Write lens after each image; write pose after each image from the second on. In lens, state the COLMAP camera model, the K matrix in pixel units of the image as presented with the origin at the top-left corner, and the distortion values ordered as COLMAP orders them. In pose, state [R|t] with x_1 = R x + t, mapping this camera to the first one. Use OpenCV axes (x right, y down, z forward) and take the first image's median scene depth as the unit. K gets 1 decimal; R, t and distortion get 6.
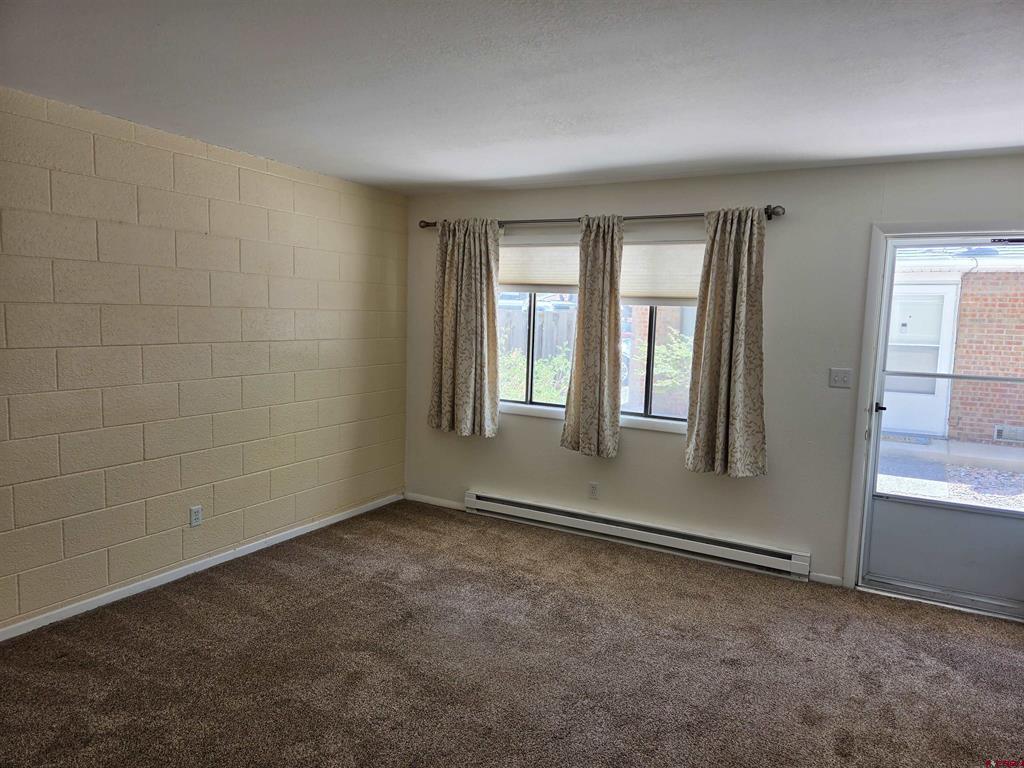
lens RADIAL K [[680.7, 0, 501.6], [0, 680.7, 380.4], [0, 0, 1]] dist [0.002125, -0.000346]
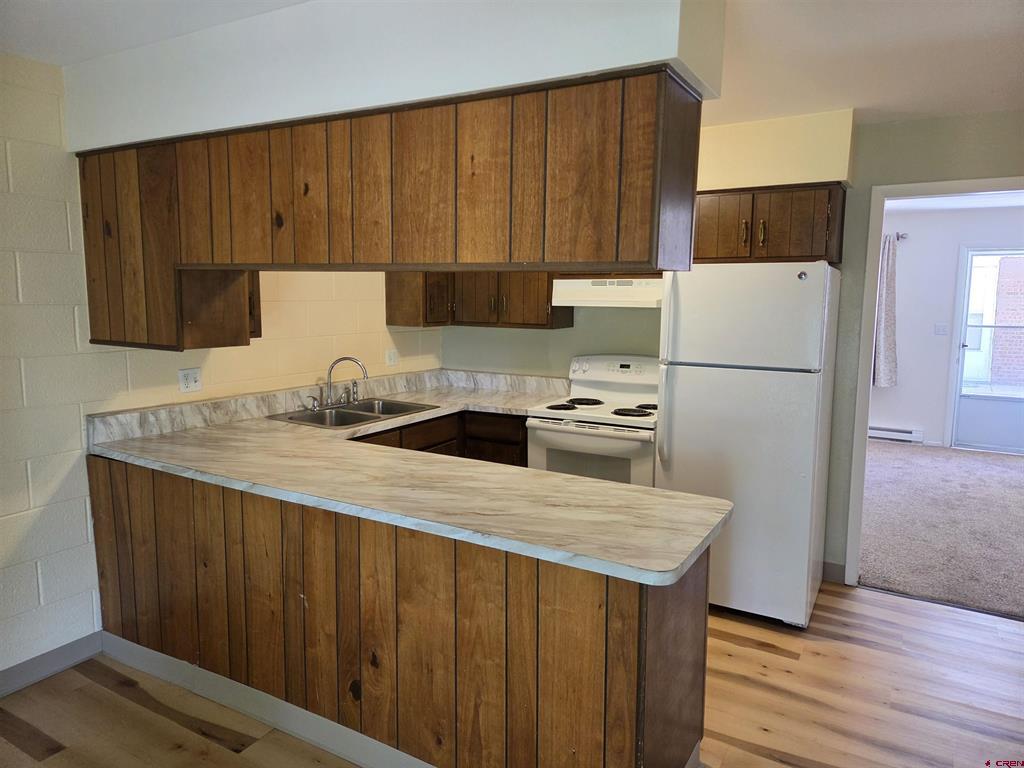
lens RADIAL K [[680.7, 0, 501.6], [0, 680.7, 380.4], [0, 0, 1]] dist [0.002125, -0.000346]
pose [[0.999473, -0.021279, -0.024509, -0.599231], [0.021808, 0.999531, 0.021517, 0.065044], [0.024039, -0.022040, 0.999468, -0.796482]]
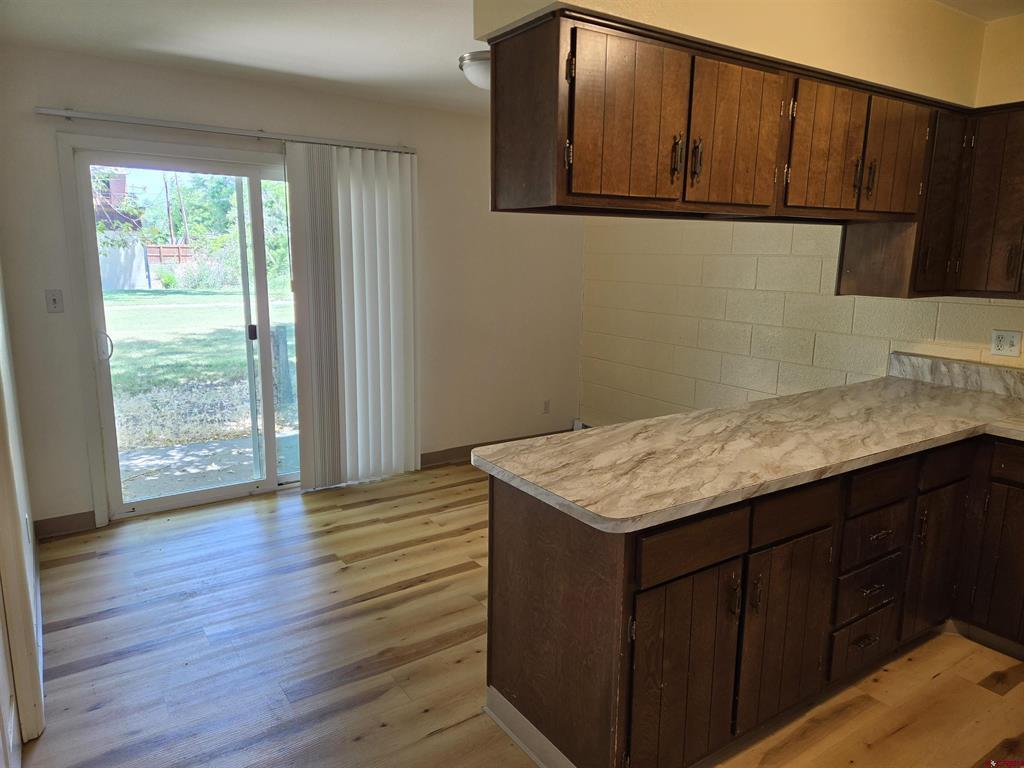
lens RADIAL K [[680.7, 0, 501.6], [0, 680.7, 380.4], [0, 0, 1]] dist [0.002125, -0.000346]
pose [[-0.440708, 0.133559, -0.887659, 1.606618], [-0.120026, 0.971222, 0.205723, -0.096157], [0.889590, 0.197206, -0.411995, 1.809669]]
